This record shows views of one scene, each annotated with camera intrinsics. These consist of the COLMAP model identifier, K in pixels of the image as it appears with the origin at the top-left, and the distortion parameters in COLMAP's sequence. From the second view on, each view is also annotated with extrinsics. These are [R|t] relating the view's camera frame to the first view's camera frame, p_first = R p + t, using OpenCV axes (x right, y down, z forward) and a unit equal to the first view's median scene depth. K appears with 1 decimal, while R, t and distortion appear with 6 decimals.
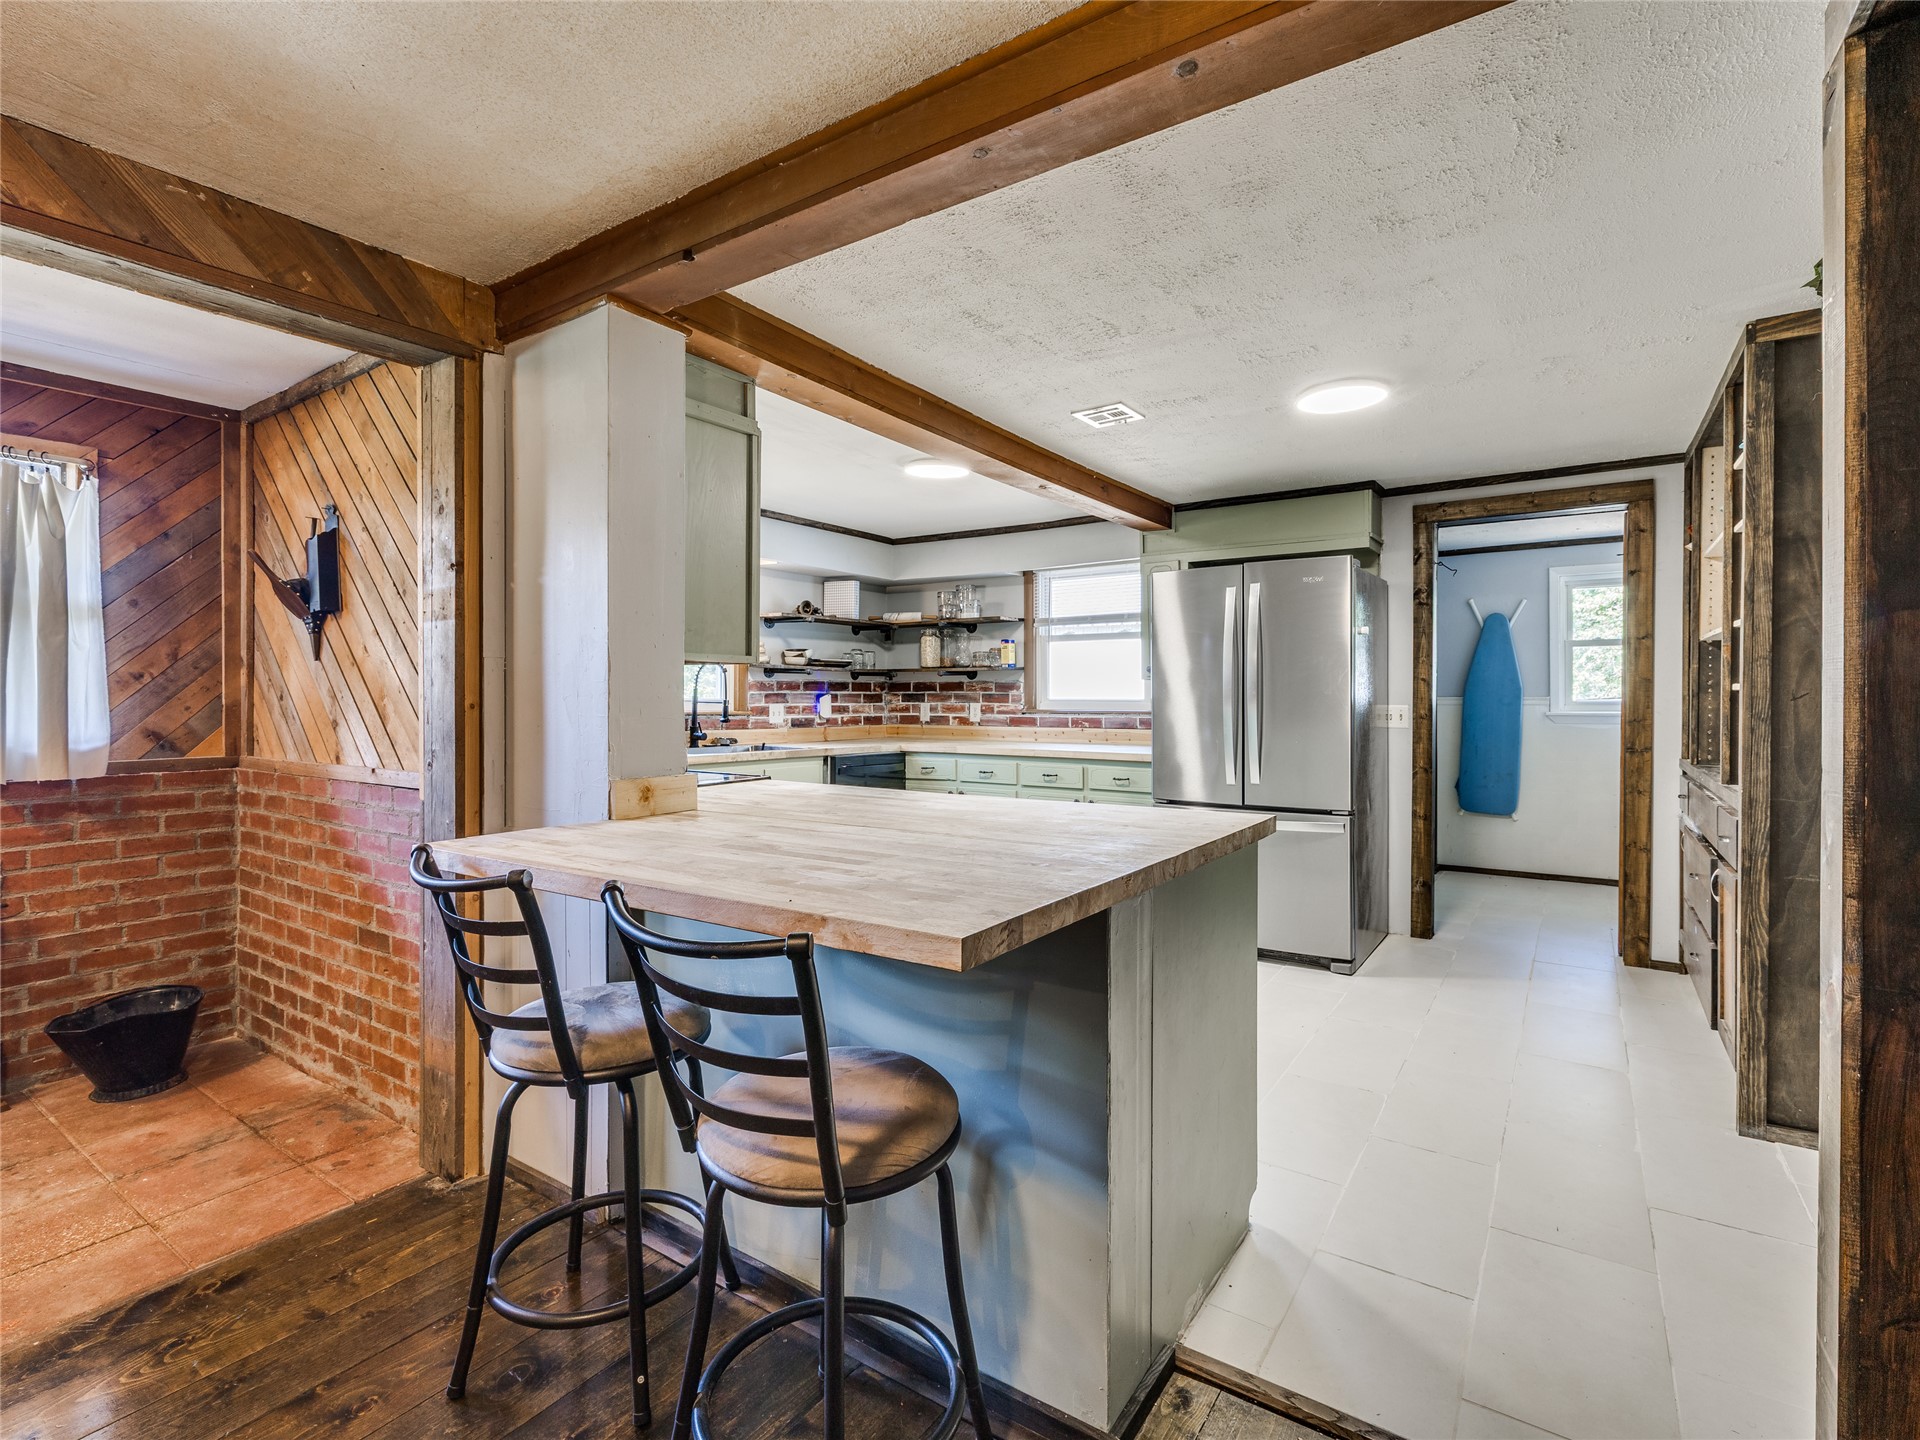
lens RADIAL K [[905.4, 0, 974.6], [0, 905.4, 698.9], [0, 0, 1]] dist [-0.002542, 0.002375]
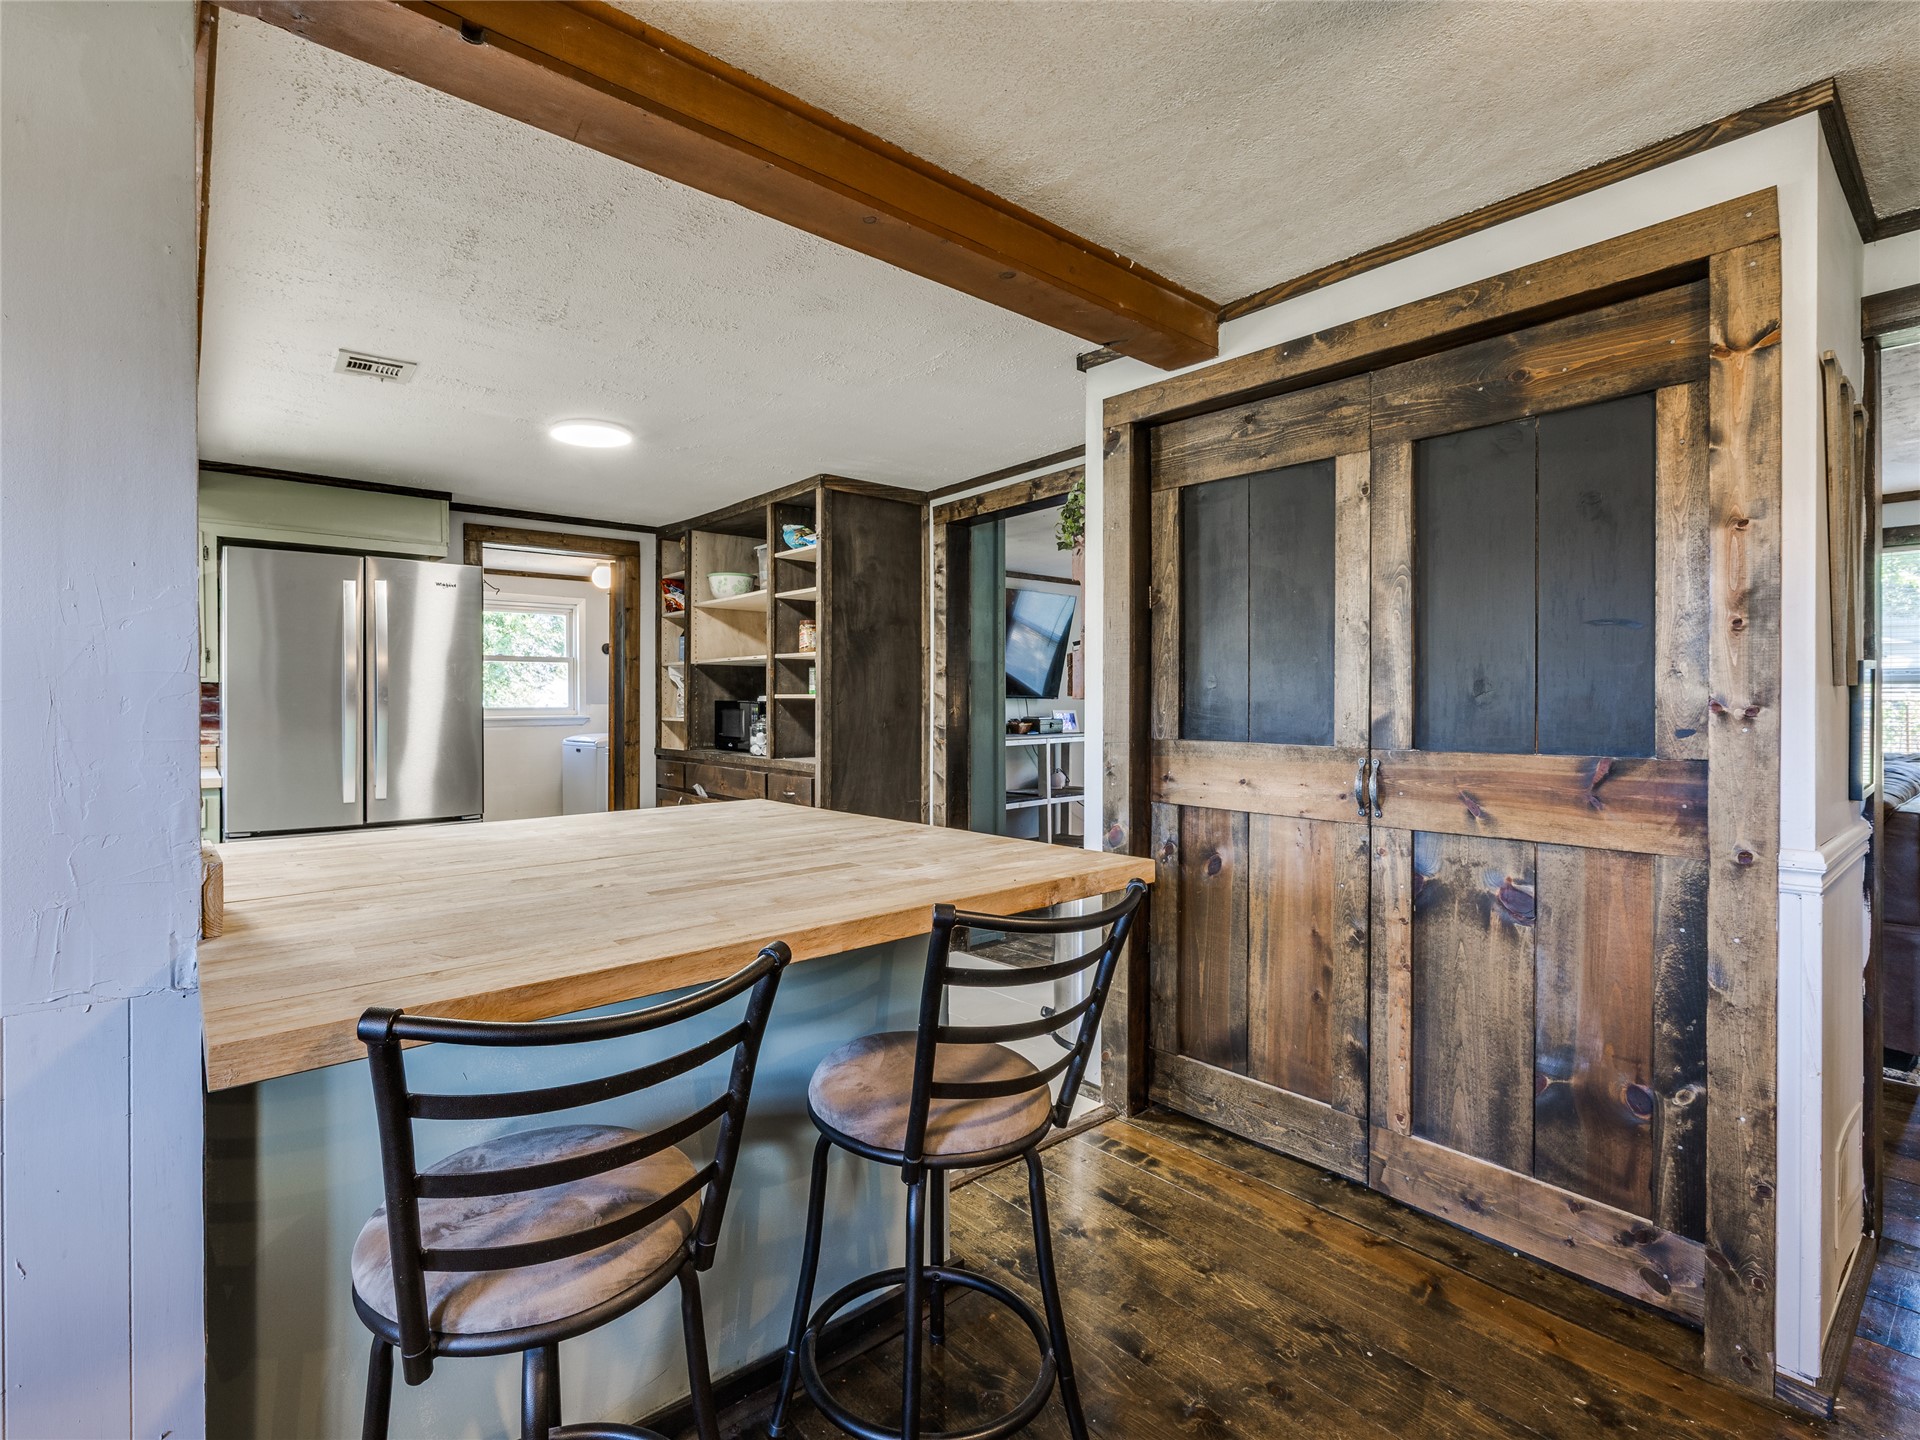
lens RADIAL K [[905.4, 0, 882.8], [0, 905.4, 701.0], [0, 0, 1]] dist [-0.002542, 0.002375]
pose [[0.310521, 0.004016, 0.950558, -0.514386], [0.002550, 0.999984, -0.005058, 0.002318], [-0.950563, 0.003994, 0.310506, 0.302575]]
